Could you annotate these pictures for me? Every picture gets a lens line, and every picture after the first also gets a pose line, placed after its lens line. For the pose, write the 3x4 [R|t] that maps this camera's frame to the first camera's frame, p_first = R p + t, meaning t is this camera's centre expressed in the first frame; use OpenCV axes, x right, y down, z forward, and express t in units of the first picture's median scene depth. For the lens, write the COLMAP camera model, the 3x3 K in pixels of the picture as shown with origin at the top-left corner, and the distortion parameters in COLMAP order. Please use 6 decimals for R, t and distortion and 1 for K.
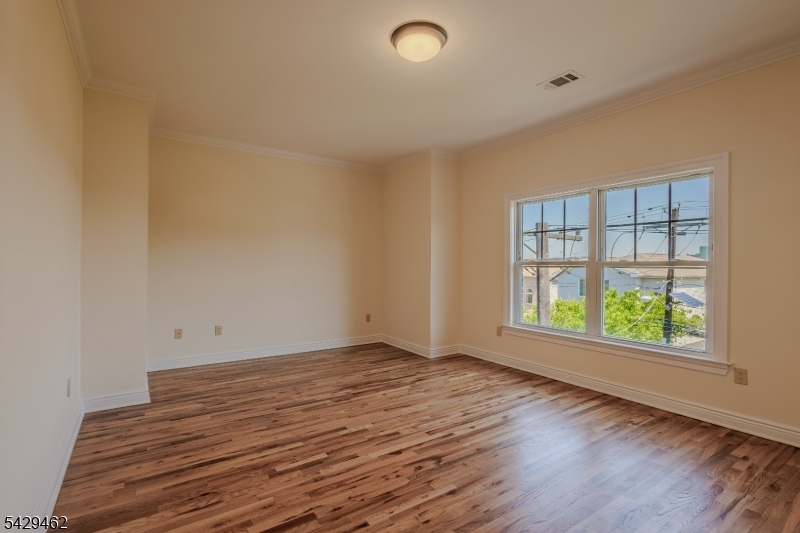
lens RADIAL K [[385.7, 0, 412.2], [0, 385.7, 257.3], [0, 0, 1]] dist [0.012318, -0.004112]
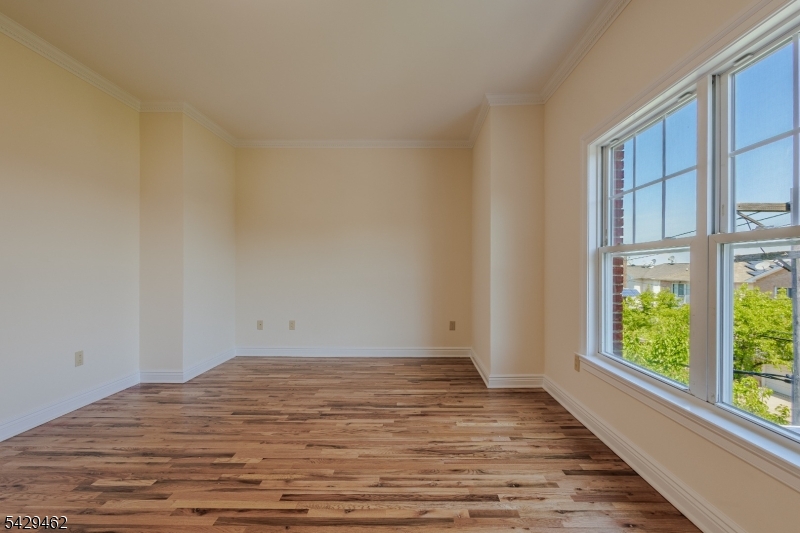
lens RADIAL K [[385.7, 0, 412.5], [0, 385.7, 268.5], [0, 0, 1]] dist [0.012318, -0.004112]
pose [[0.811034, -0.004651, -0.584980, 0.539003], [0.014212, 0.999830, 0.011755, 0.042460], [0.584826, -0.017847, 0.810963, 0.507142]]
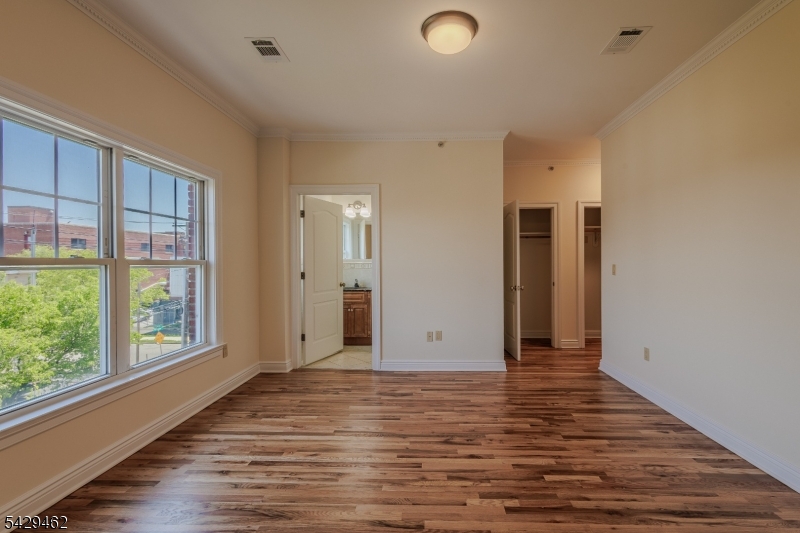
lens RADIAL K [[385.7, 0, 431.5], [0, 385.7, 263.1], [0, 0, 1]] dist [0.012318, -0.004112]
pose [[-0.810967, -0.002385, 0.585087, -0.408792], [-0.009961, 0.999903, -0.009729, 0.017270], [-0.585007, -0.013718, -0.810912, 1.447704]]
